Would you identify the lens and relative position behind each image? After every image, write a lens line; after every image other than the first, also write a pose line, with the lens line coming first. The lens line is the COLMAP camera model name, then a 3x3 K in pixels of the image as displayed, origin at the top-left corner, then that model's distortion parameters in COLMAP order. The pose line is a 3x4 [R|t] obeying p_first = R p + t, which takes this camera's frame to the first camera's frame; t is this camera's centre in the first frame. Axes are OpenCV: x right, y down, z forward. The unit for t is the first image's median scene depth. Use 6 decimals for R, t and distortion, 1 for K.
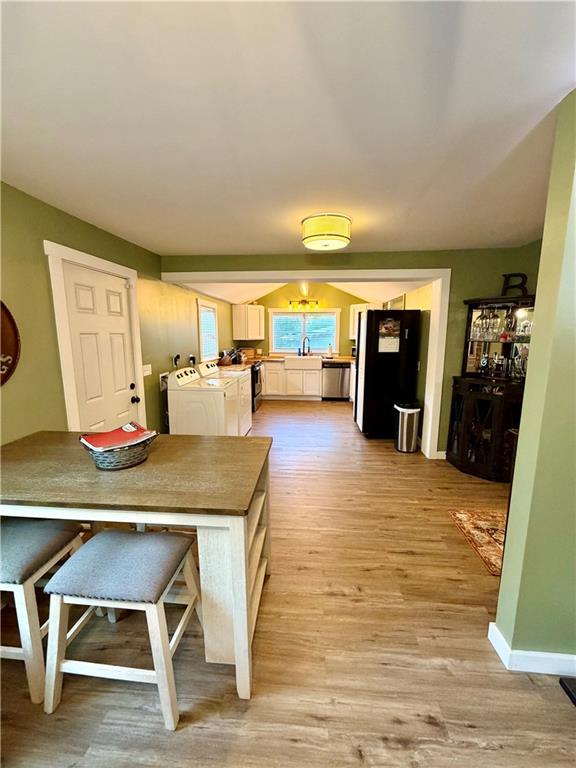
lens RADIAL K [[311.4, 0, 288.9], [0, 311.4, 382.9], [0, 0, 1]] dist [-0.002638, 0.000076]
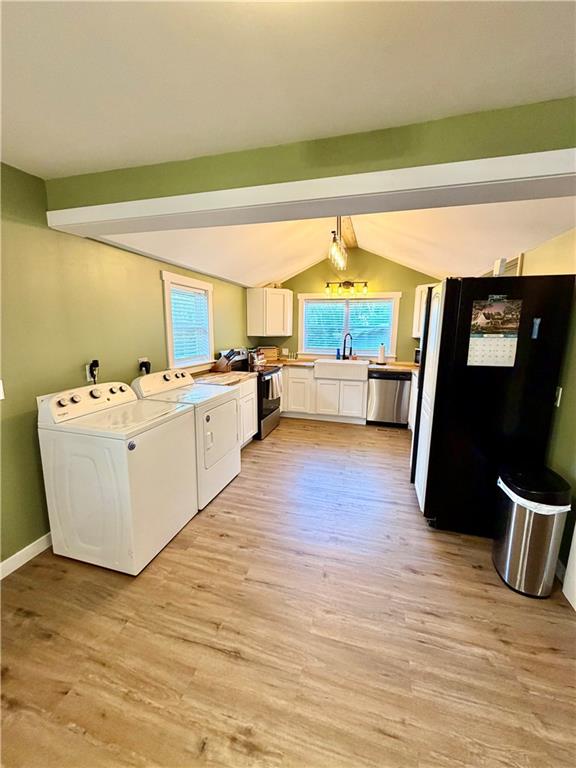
lens RADIAL K [[311.4, 0, 286.0], [0, 311.4, 384.1], [0, 0, 1]] dist [-0.002638, 0.000076]
pose [[0.978728, 0.044625, -0.200250, 0.068492], [-0.041590, 0.998948, 0.019341, -0.042134], [0.200902, -0.010601, 0.979554, 0.291660]]
